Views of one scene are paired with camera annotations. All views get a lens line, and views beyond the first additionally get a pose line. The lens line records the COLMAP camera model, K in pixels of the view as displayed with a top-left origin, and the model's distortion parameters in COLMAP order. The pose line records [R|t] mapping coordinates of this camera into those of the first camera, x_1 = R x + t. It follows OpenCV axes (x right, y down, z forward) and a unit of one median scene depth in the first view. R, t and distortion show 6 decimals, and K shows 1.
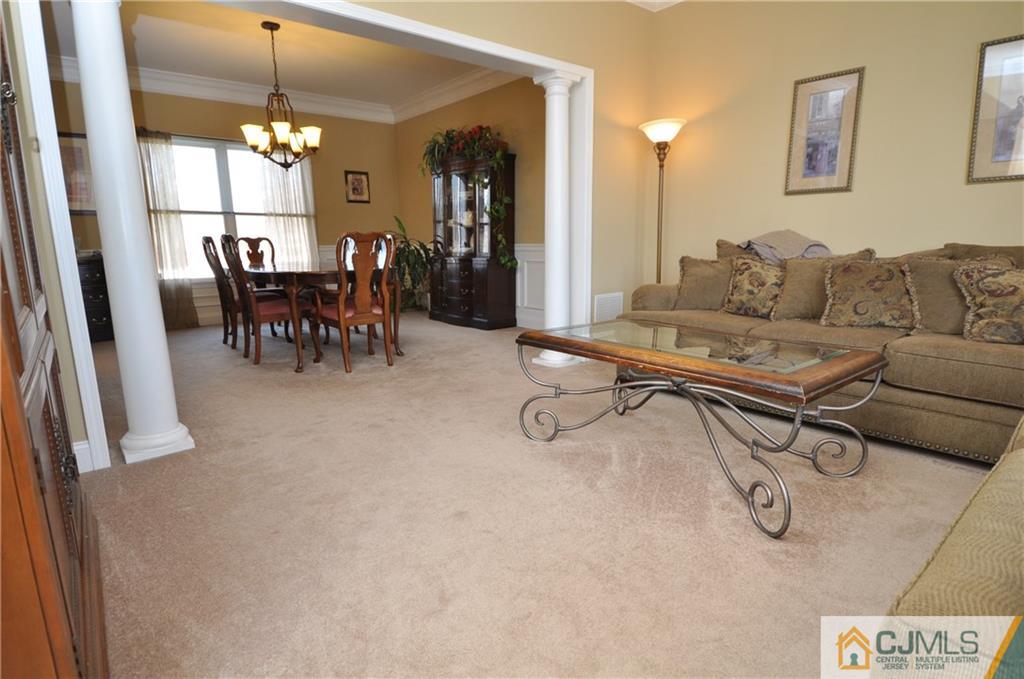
lens RADIAL K [[517.4, 0, 514.4], [0, 517.4, 342.7], [0, 0, 1]] dist [-0.020009, -0.000519]
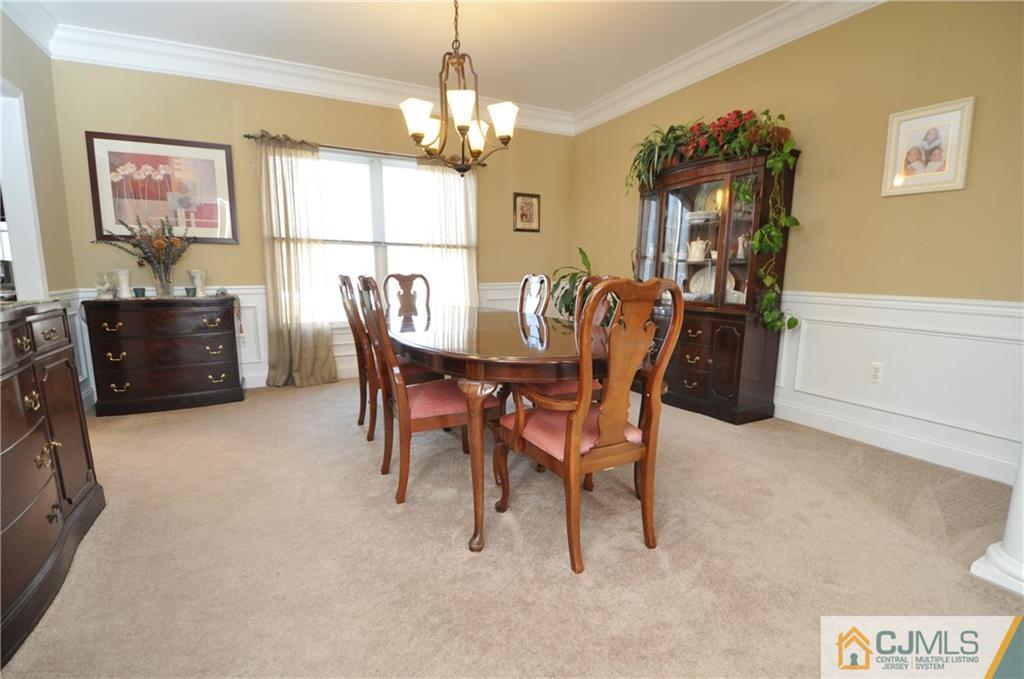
lens RADIAL K [[440.4, 0, 506.3], [0, 440.4, 338.0], [0, 0, 1]] dist [-0.025530, -0.002398]
pose [[0.972631, 0.046114, -0.227731, -0.193575], [-0.055751, 0.997793, -0.036064, -0.087684], [0.225566, 0.047774, 0.973056, 0.372124]]
